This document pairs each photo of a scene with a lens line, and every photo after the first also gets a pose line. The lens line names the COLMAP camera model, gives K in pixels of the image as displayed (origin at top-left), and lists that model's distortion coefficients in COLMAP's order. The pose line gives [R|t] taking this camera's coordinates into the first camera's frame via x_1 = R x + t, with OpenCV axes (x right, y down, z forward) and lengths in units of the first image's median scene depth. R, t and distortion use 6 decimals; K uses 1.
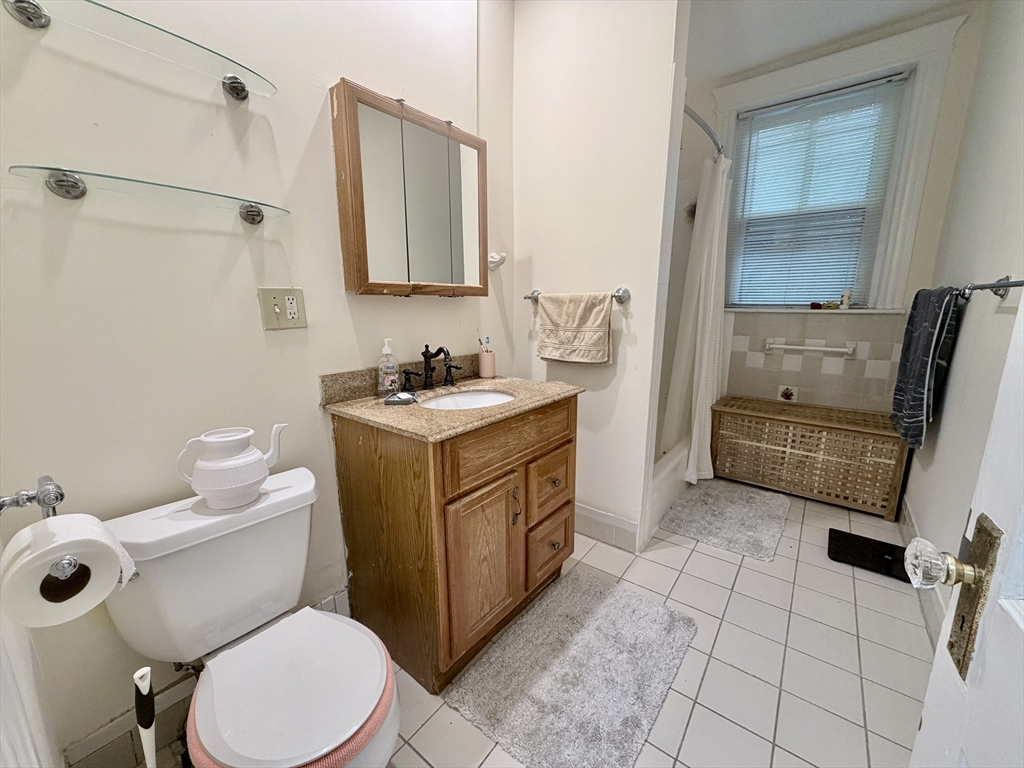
lens RADIAL K [[407.3, 0, 510.3], [0, 407.3, 384.7], [0, 0, 1]] dist [0.001304, -0.000294]
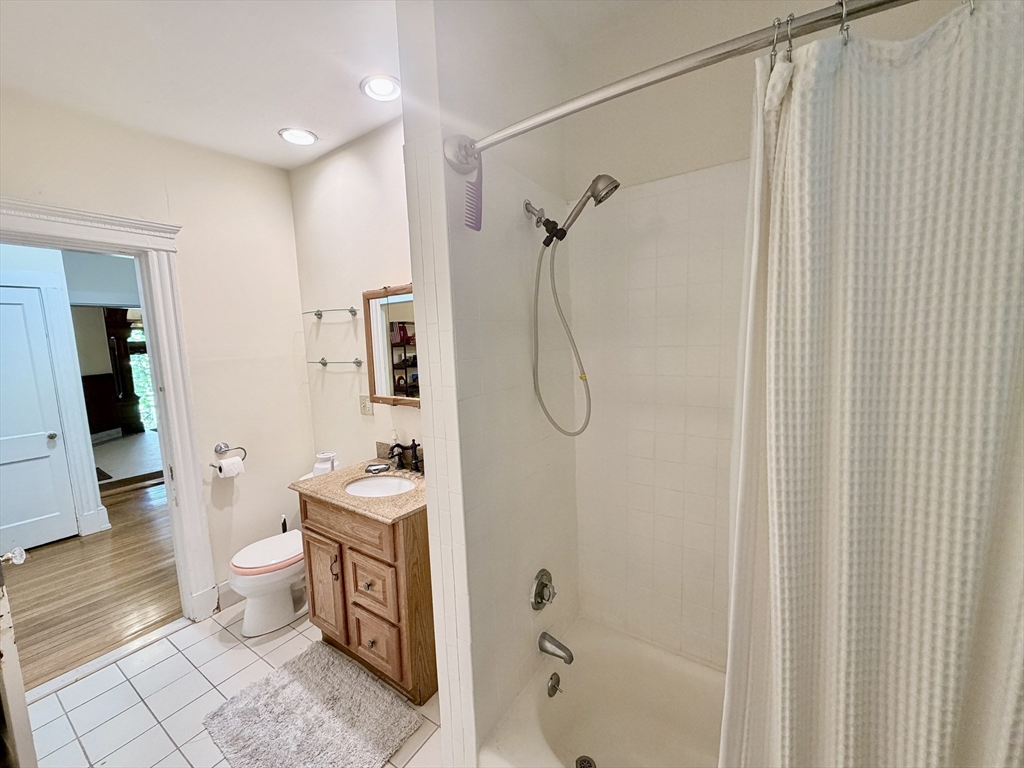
lens RADIAL K [[407.3, 0, 510.3], [0, 407.3, 384.7], [0, 0, 1]] dist [0.001304, -0.000294]
pose [[0.068252, 0.111312, -0.991439, 1.353220], [-0.157638, 0.982476, 0.099453, -0.543974], [0.985135, 0.149501, 0.084603, 1.375974]]
